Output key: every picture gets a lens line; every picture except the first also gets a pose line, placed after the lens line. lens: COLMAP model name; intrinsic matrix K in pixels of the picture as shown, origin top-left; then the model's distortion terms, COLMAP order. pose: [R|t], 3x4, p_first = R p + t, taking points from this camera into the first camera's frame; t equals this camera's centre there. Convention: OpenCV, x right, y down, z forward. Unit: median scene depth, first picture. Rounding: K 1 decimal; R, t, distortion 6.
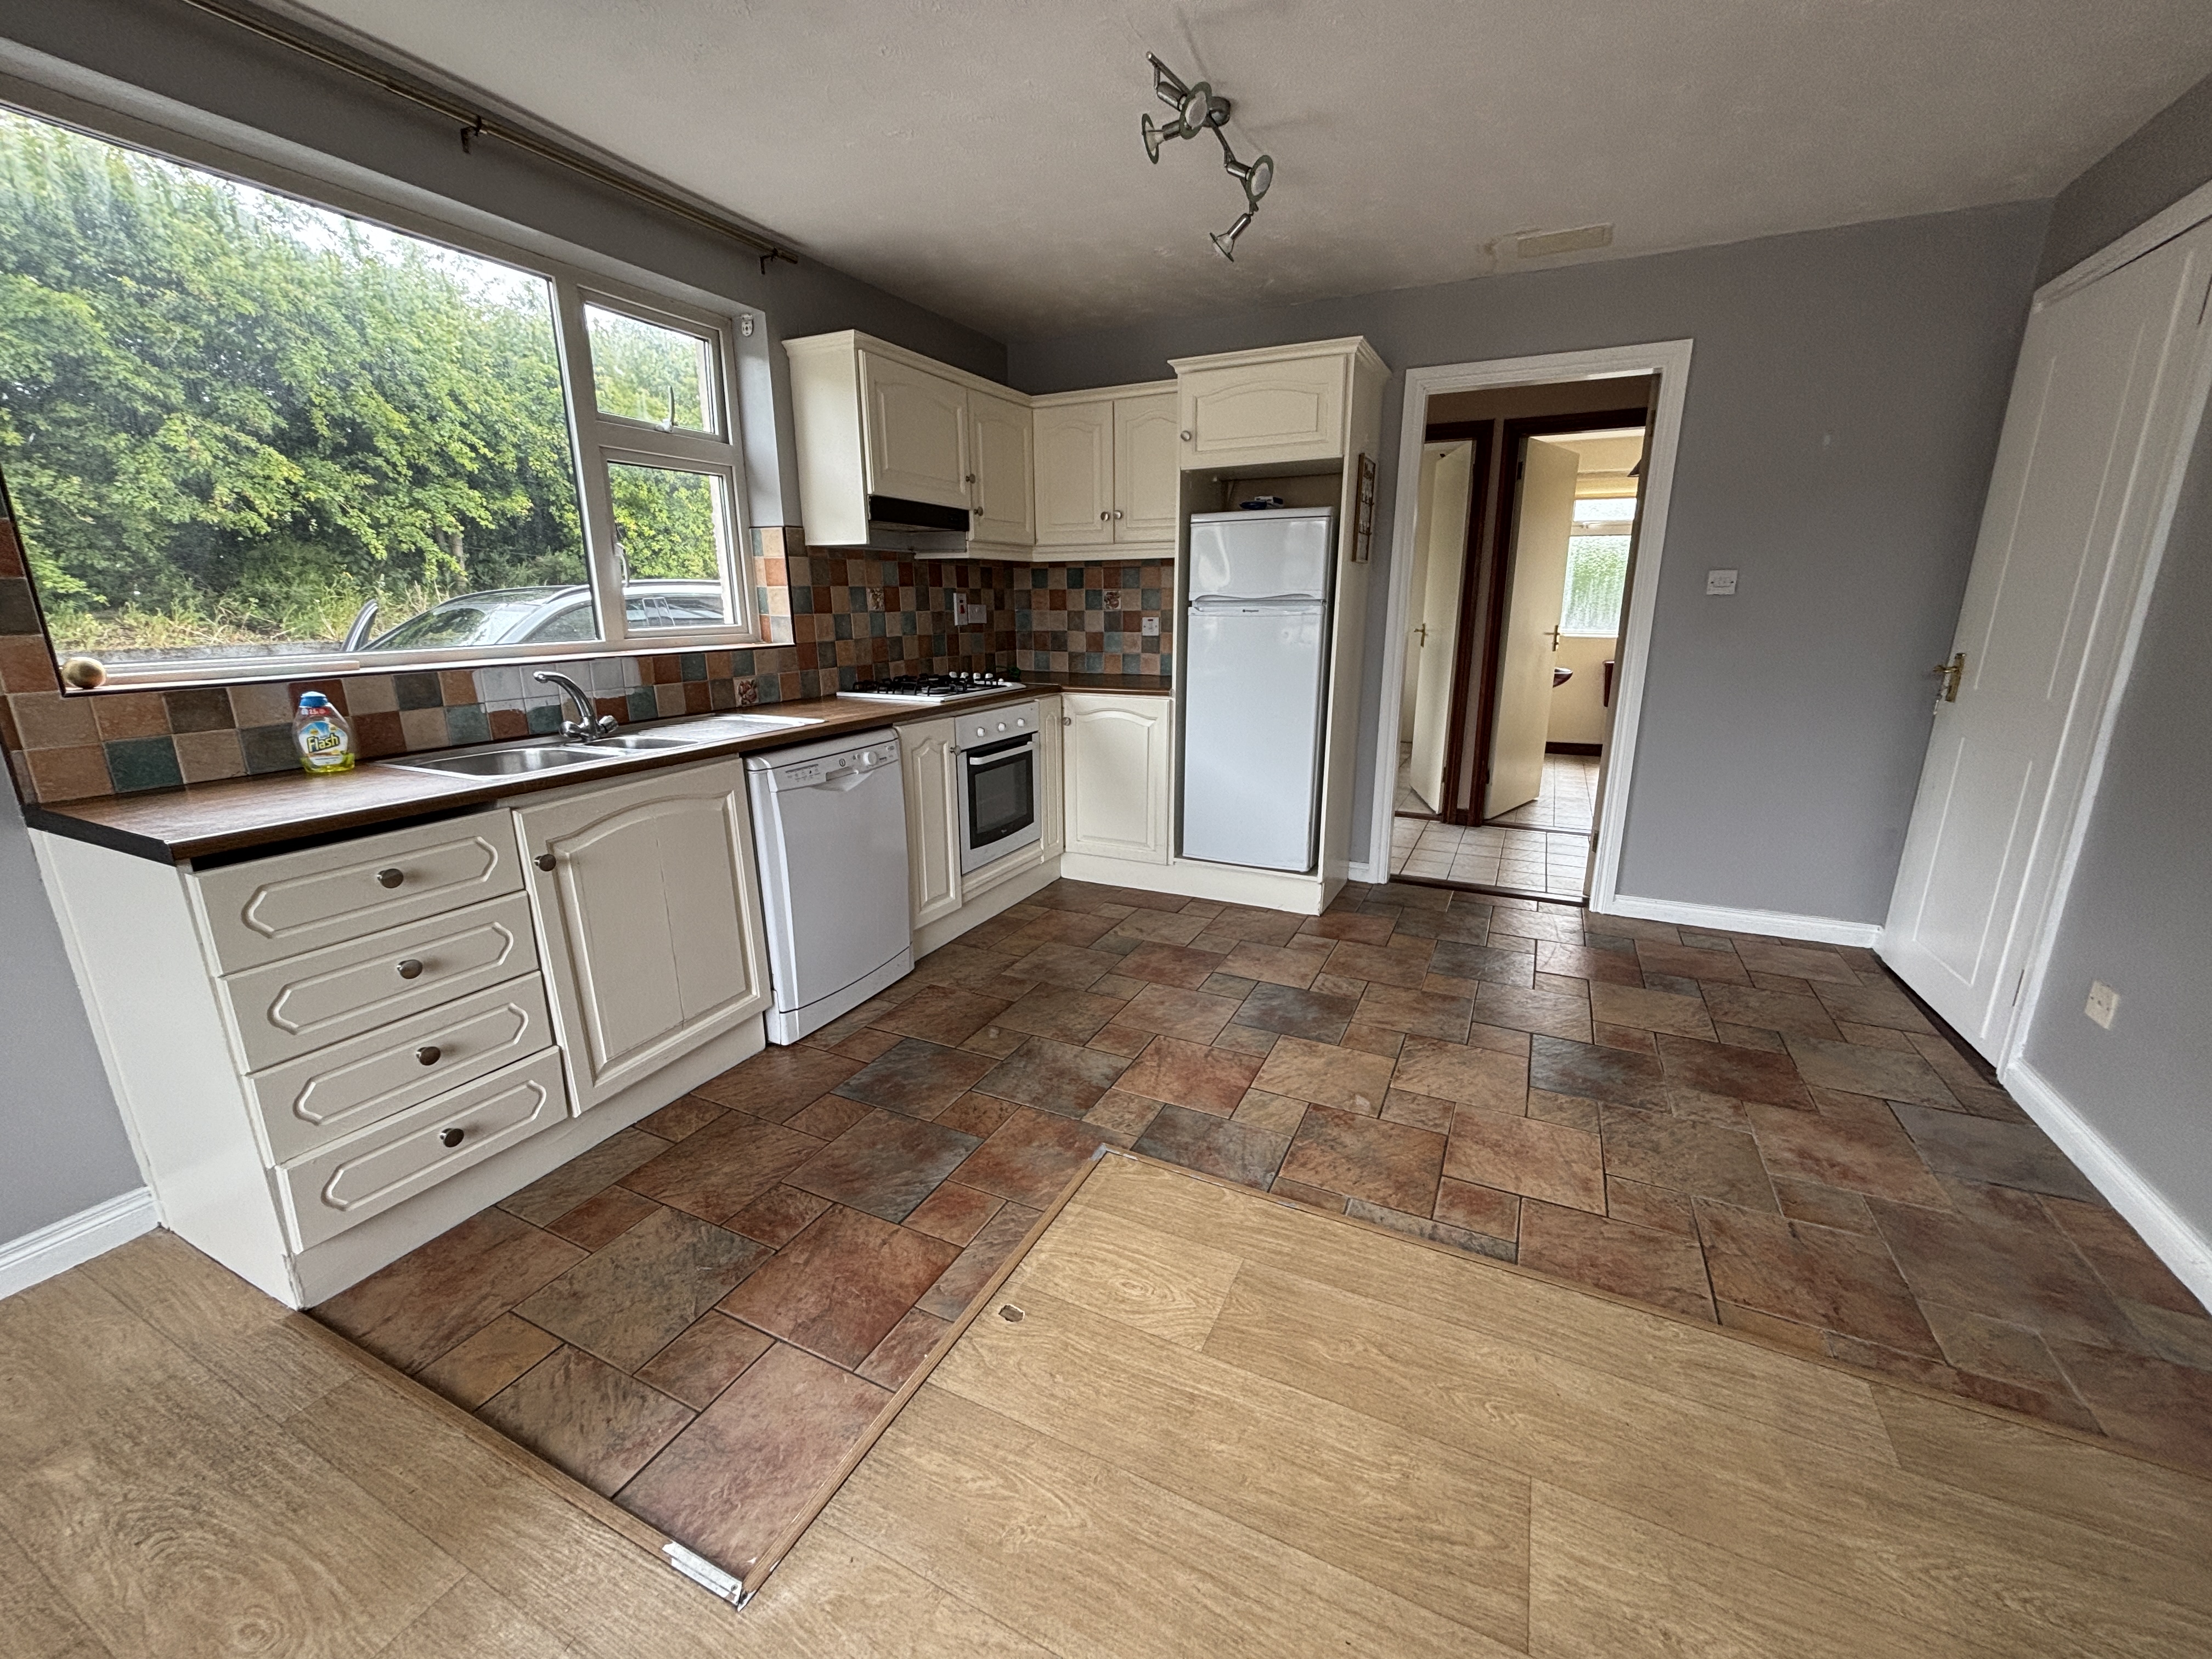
lens RADIAL K [[890.2, 0, 1108.9], [0, 890.2, 836.6], [0, 0, 1]] dist [-0.001757, -0.000768]
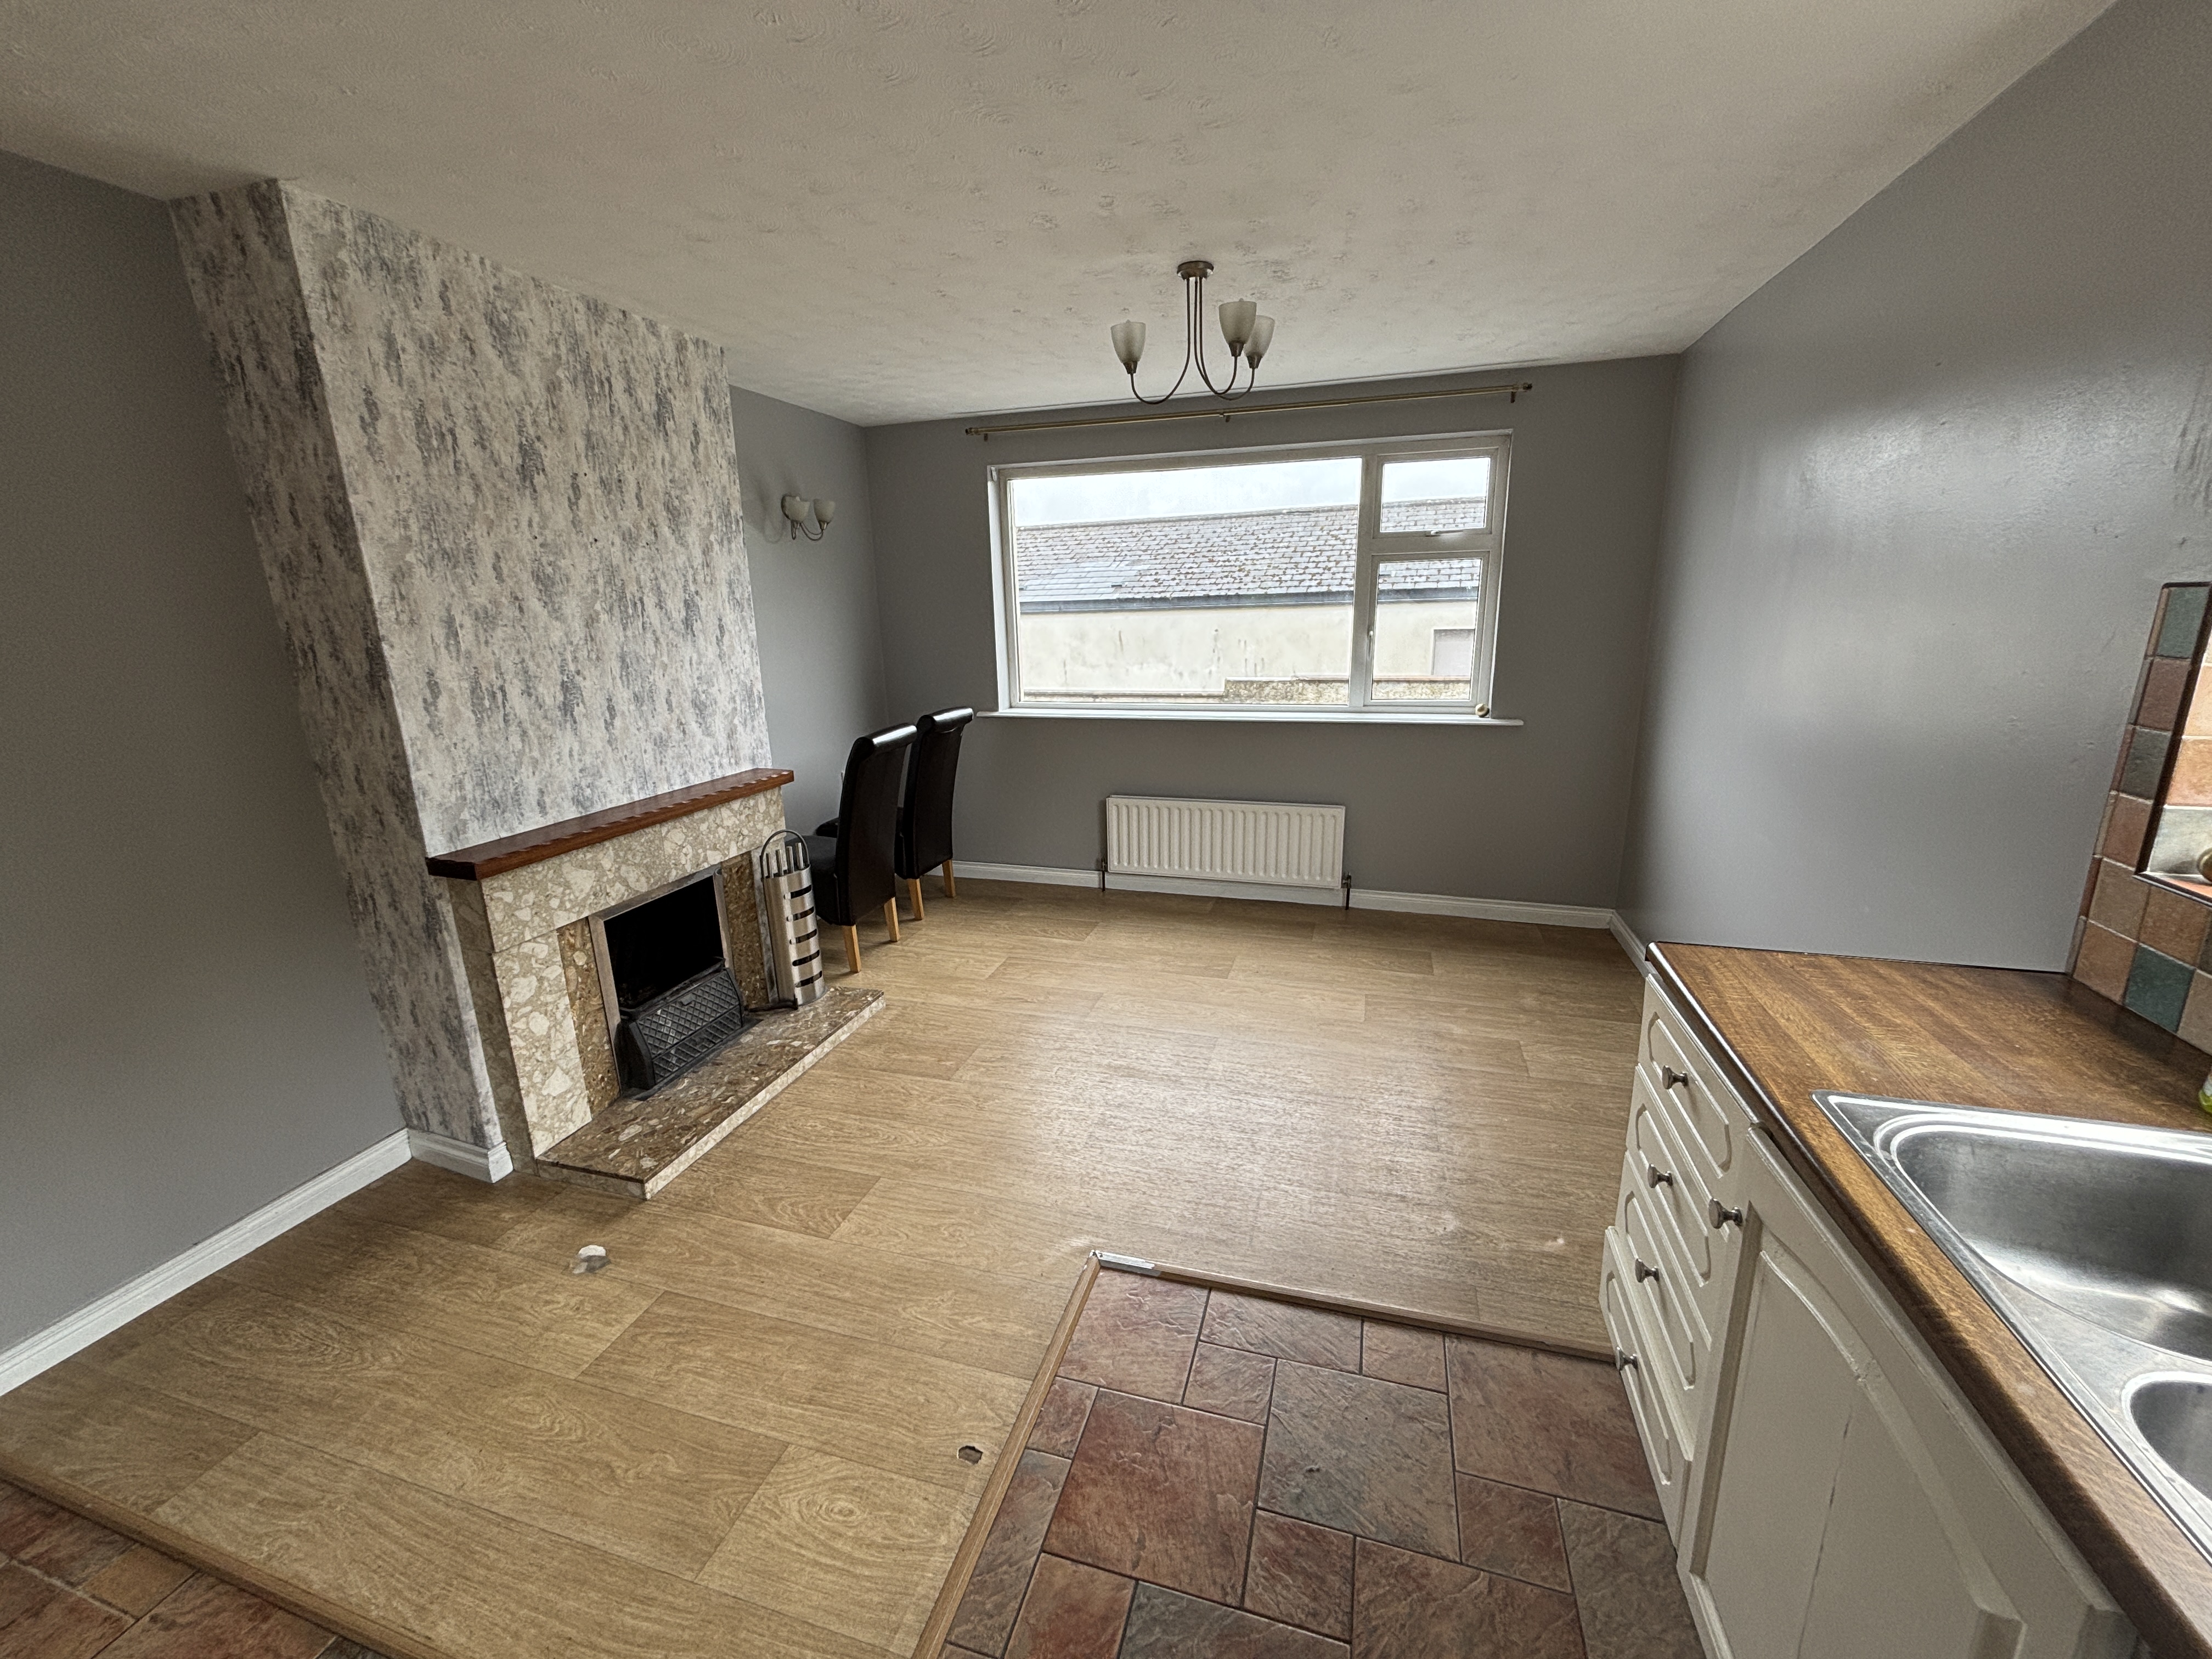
lens RADIAL K [[890.2, 0, 1099.7], [0, 890.2, 826.8], [0, 0, 1]] dist [-0.001757, -0.000768]
pose [[-0.988325, 0.060051, -0.140025, -0.157964], [-0.016966, 0.869955, 0.492838, -0.593566], [0.151411, 0.489460, -0.858780, 1.562174]]
